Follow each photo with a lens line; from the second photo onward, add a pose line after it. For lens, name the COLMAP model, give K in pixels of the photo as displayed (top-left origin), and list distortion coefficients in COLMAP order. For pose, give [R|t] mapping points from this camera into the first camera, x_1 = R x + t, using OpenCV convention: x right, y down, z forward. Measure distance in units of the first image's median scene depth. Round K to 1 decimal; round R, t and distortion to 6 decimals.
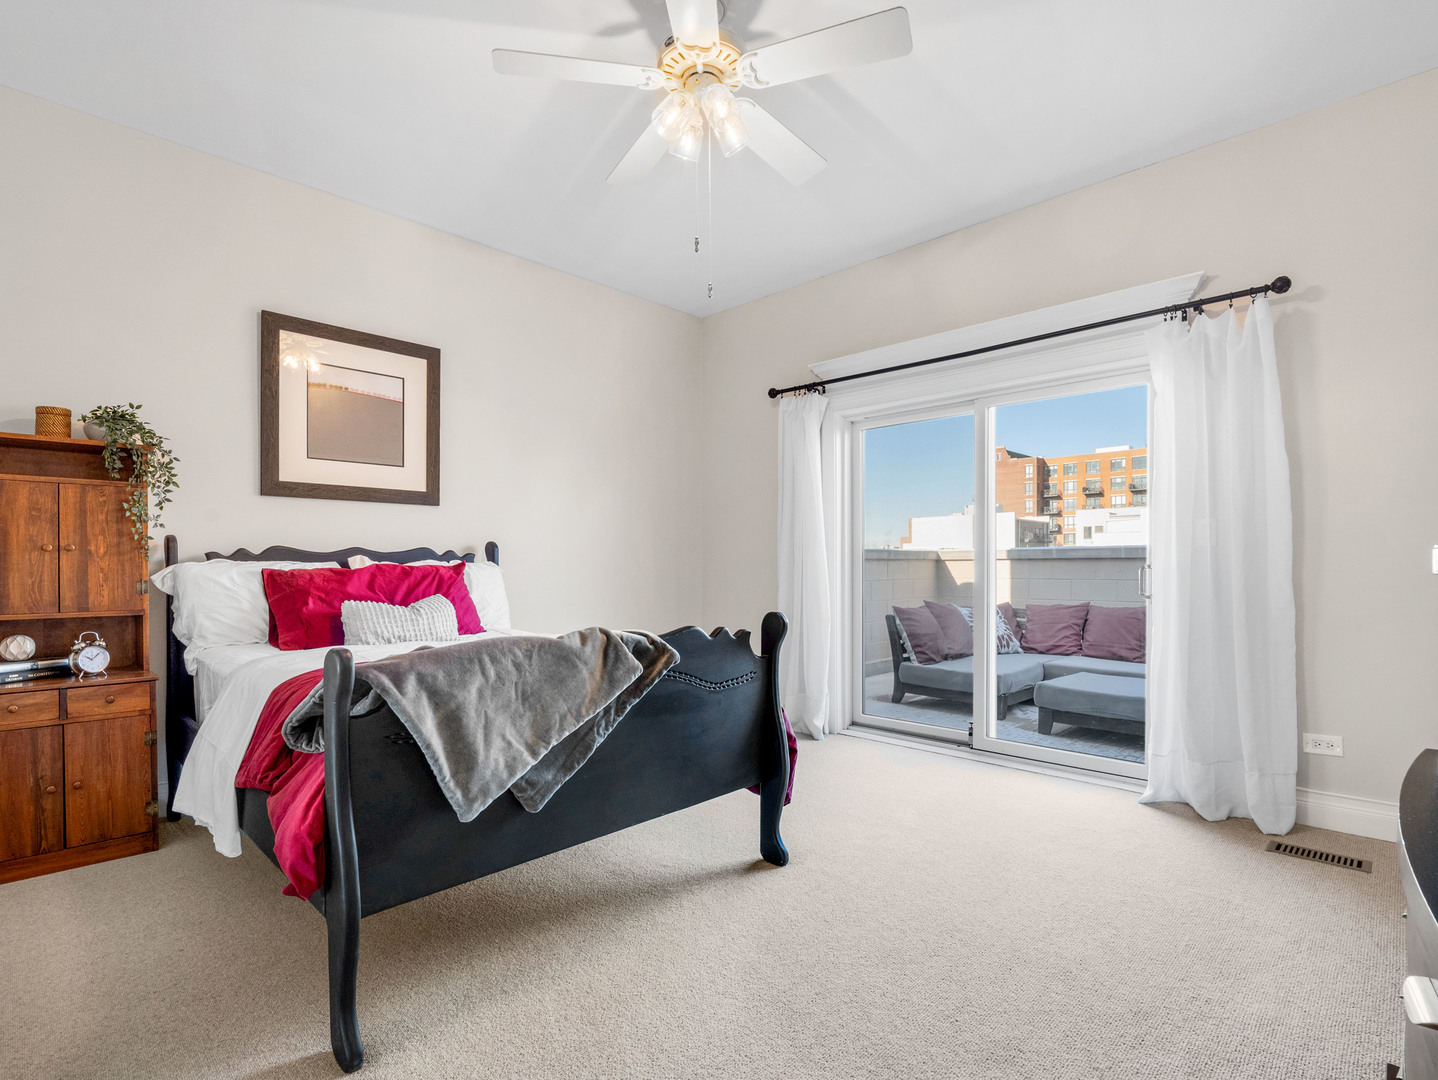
lens RADIAL K [[696.6, 0, 724.4], [0, 696.6, 530.8], [0, 0, 1]] dist [-0.005141, -0.007568]
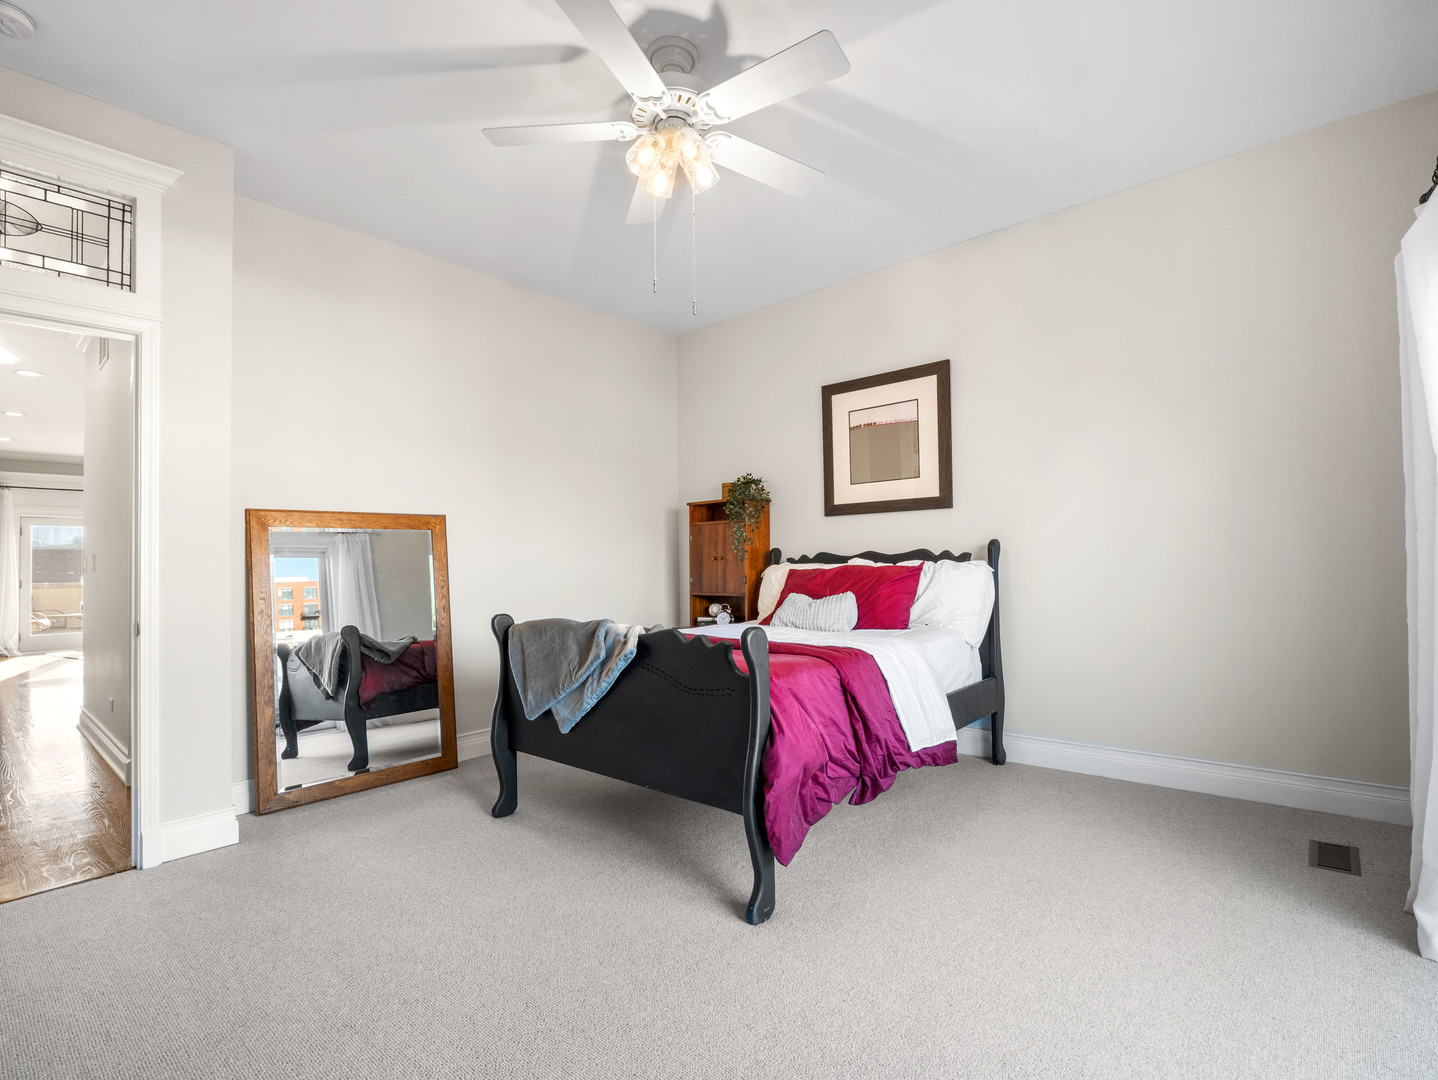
lens RADIAL K [[694.0, 0, 721.2], [0, 694.0, 542.7], [0, 0, 1]] dist [-0.001691, -0.007957]
pose [[0.068822, -0.017088, -0.997483, 0.735817], [0.076242, 0.997019, -0.011820, 0.003574], [0.994711, -0.075236, 0.069920, 0.670439]]
